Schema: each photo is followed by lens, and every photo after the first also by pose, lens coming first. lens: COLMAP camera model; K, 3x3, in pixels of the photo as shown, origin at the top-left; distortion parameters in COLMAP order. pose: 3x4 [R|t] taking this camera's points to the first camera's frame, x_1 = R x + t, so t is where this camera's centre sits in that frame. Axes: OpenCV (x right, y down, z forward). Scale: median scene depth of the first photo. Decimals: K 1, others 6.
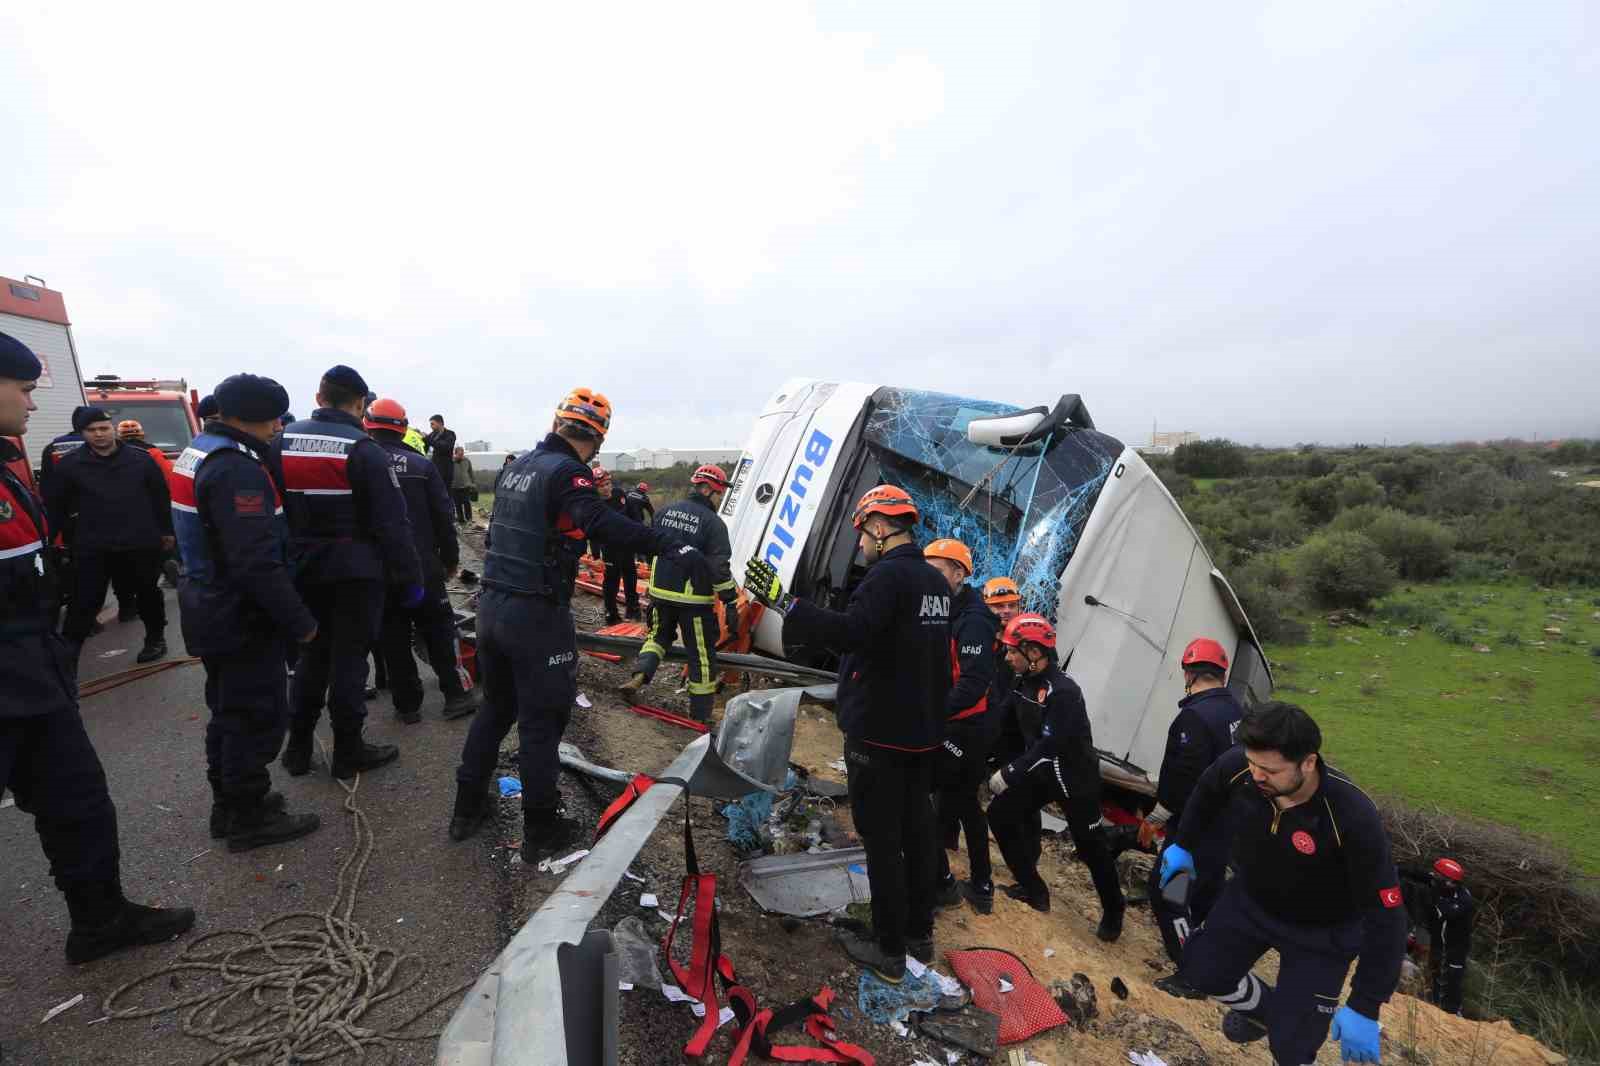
lens RADIAL K [[788.8, 0, 800.0], [0, 788.8, 533.0], [0, 0, 1]] dist [0.001881, 0.000158]
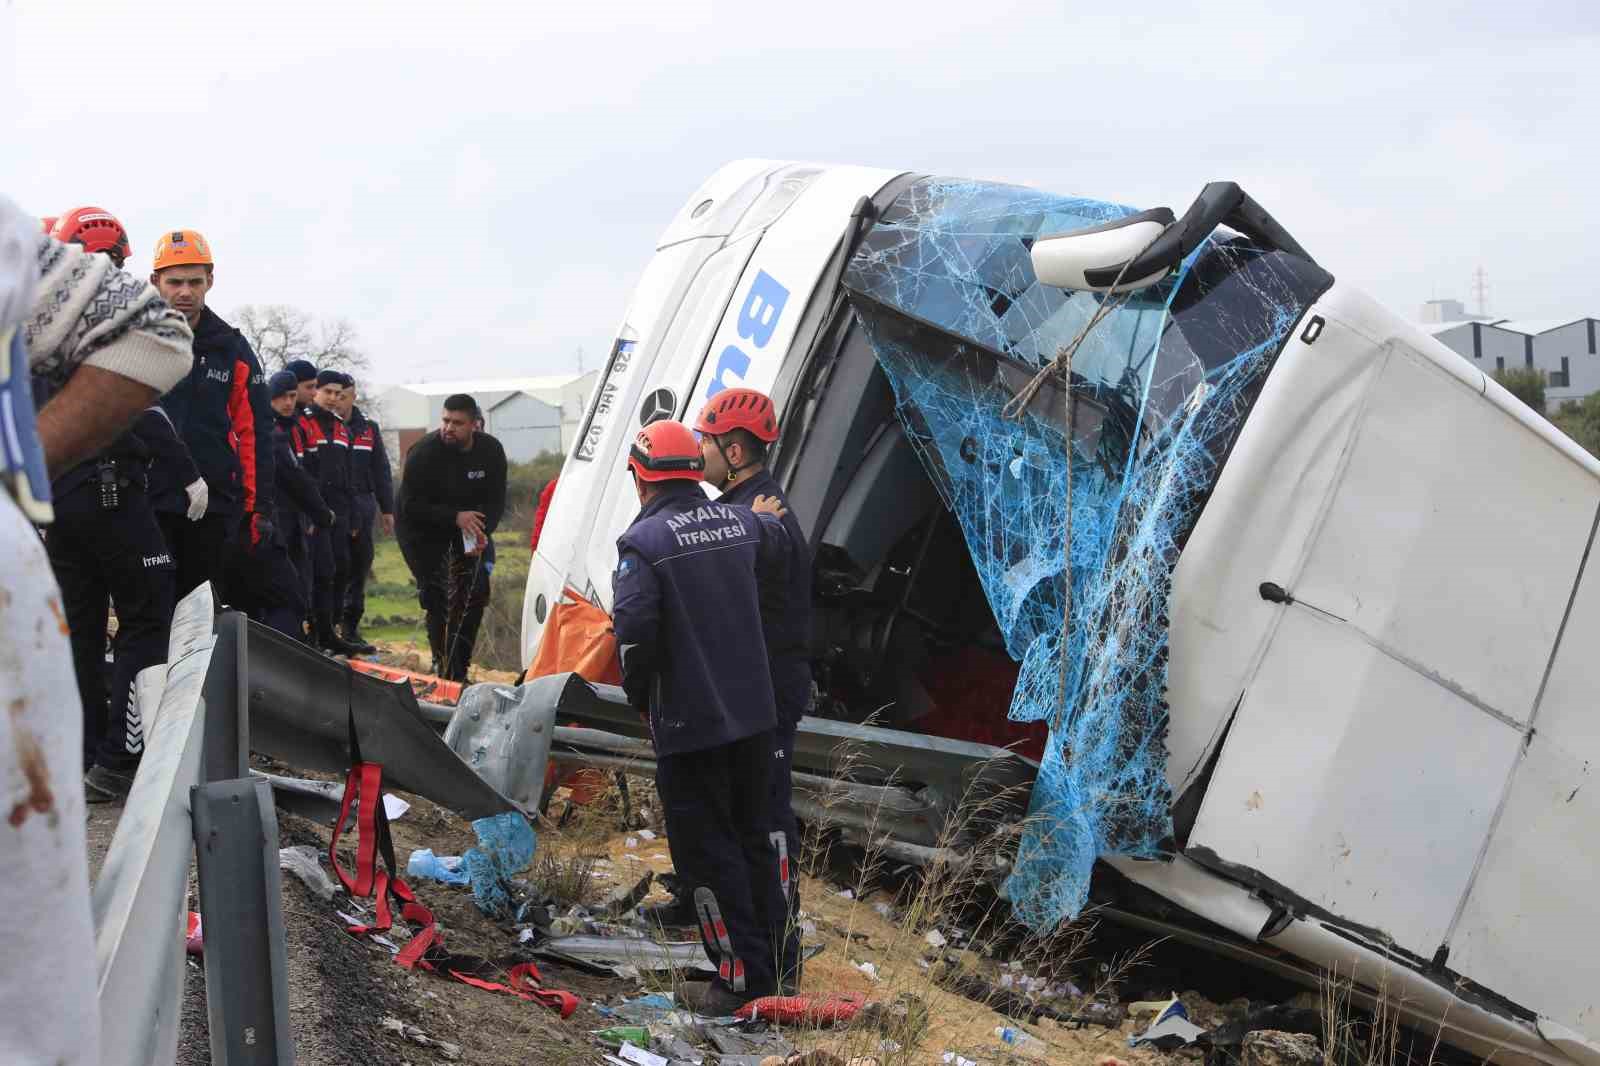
lens RADIAL K [[3155.2, 0, 800.0], [0, 3155.2, 533.0], [0, 0, 1]] dist [-0.286704, 0.393076]
pose [[0.991218, -0.027806, -0.129279, 0.277095], [0.020987, 0.998331, -0.053810, 0.124362], [0.130560, 0.050624, 0.990147, -0.834003]]
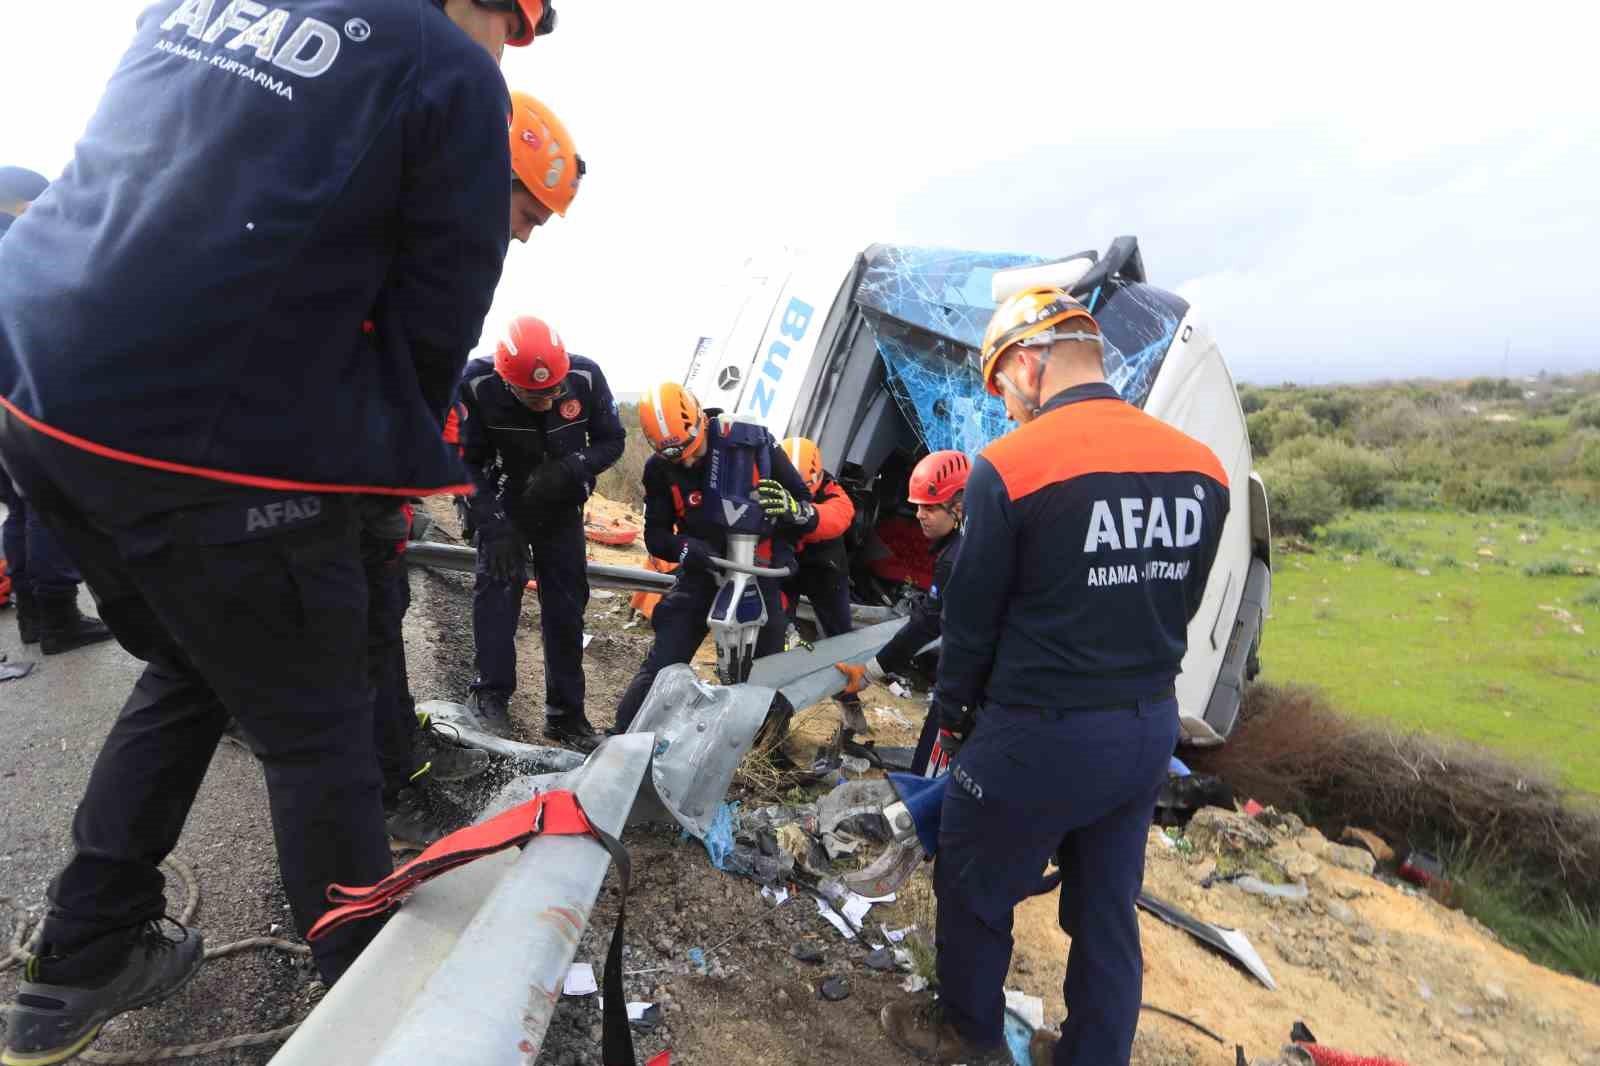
lens RADIAL K [[784.4, 0, 800.0], [0, 784.4, 533.0], [0, 0, 1]] dist [-0.007736, 0.000121]
pose [[0.997607, -0.015649, 0.067350, -0.028922], [0.010630, 0.997184, 0.074236, 0.046898], [-0.068322, -0.073342, 0.994964, 0.194052]]
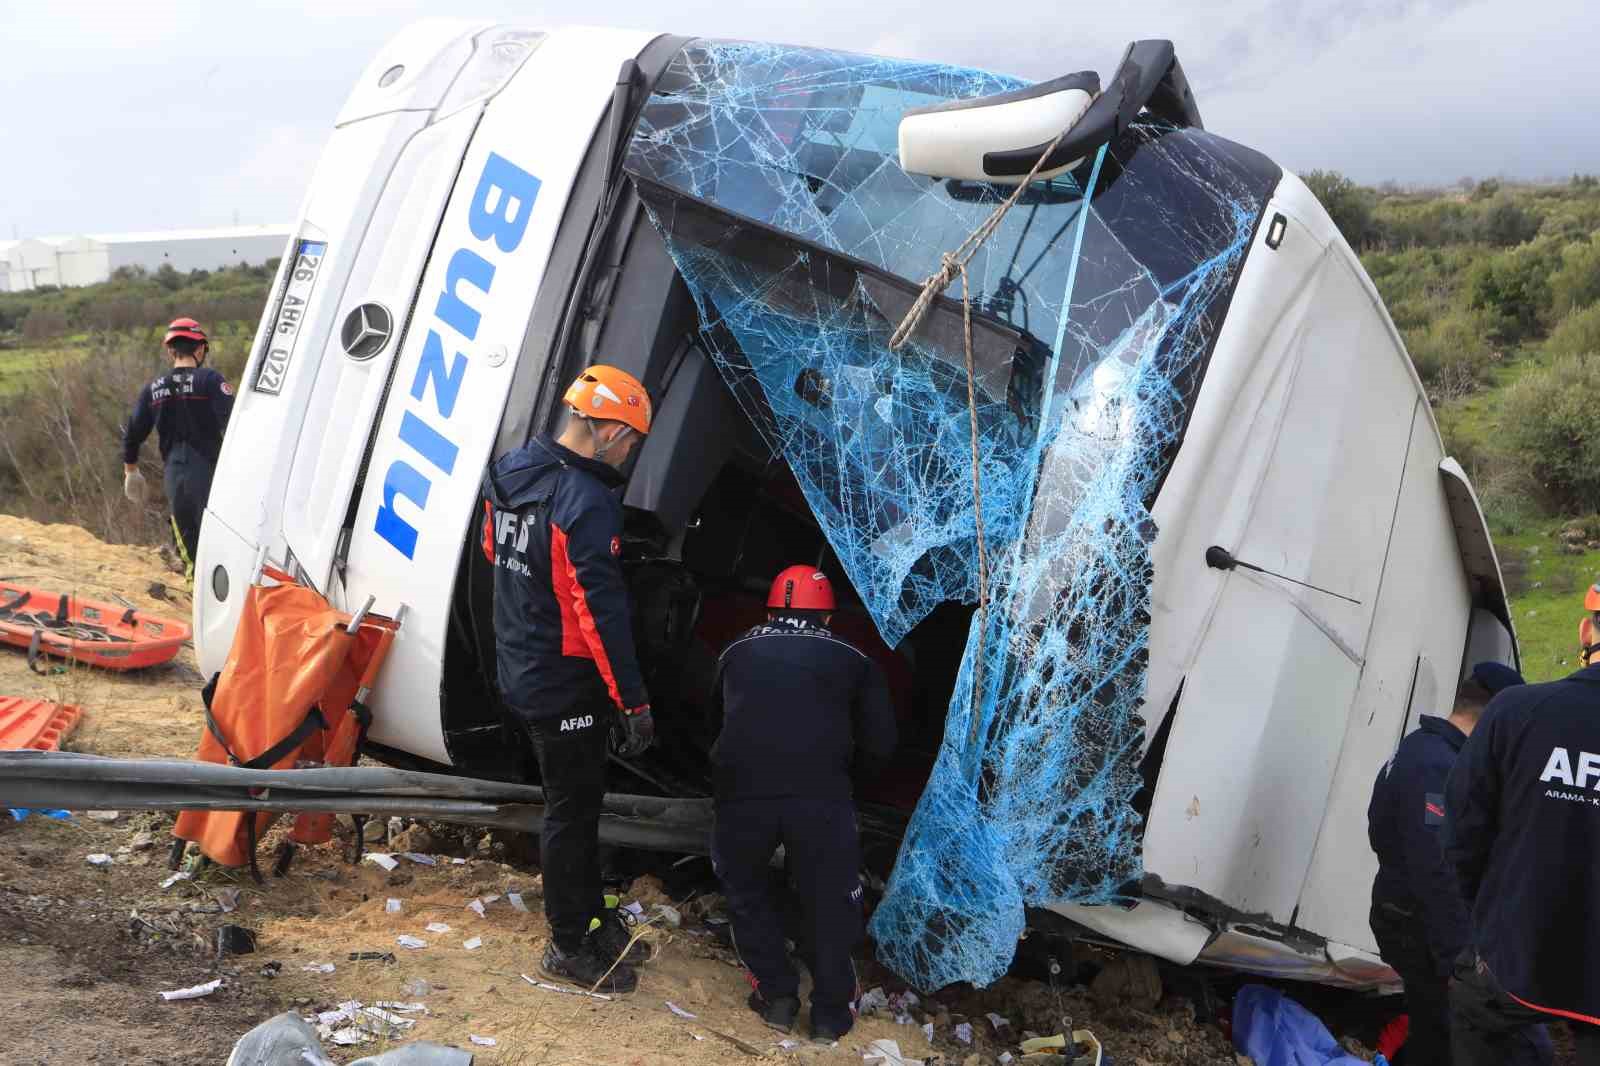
lens RADIAL K [[1772.7, 0, 800.0], [0, 1772.7, 533.0], [0, 0, 1]] dist [0.012745, -0.014469]
pose [[0.977555, -0.069941, 0.198730, -0.017355], [0.056154, 0.995662, 0.074192, -0.005736], [-0.203057, -0.061368, 0.977242, 0.130769]]
